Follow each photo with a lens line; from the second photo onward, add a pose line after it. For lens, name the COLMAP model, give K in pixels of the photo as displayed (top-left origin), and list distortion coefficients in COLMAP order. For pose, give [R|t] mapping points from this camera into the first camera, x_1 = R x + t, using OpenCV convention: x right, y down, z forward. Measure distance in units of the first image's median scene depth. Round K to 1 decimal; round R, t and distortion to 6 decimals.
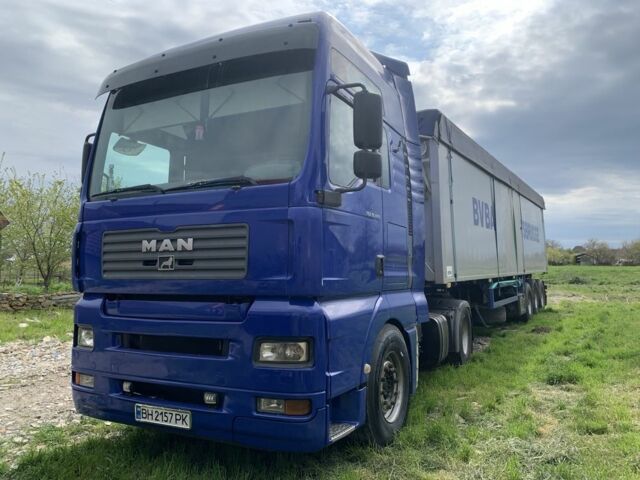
lens RADIAL K [[498.4, 0, 320.0], [0, 498.4, 240.0], [0, 0, 1]] dist [-0.002612, -0.000411]
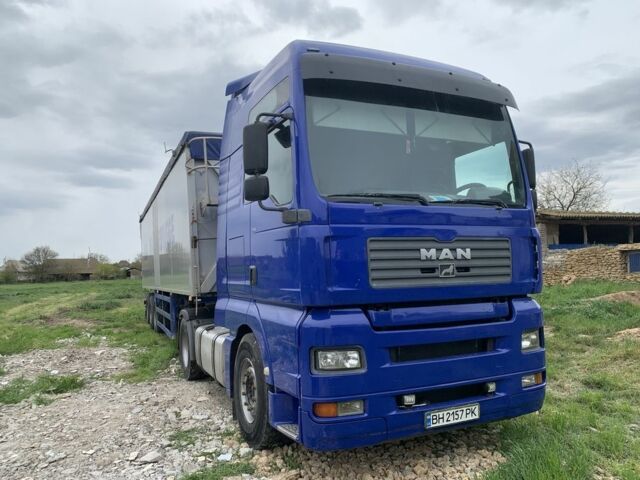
lens RADIAL K [[513.6, 0, 320.0], [0, 513.6, 240.0], [0, 0, 1]] dist [0.089477, -0.000019]
pose [[0.607384, 0.044633, 0.793154, -1.359979], [-0.023056, 0.998990, -0.038561, 0.029835], [-0.794074, 0.005135, 0.607800, 0.538865]]
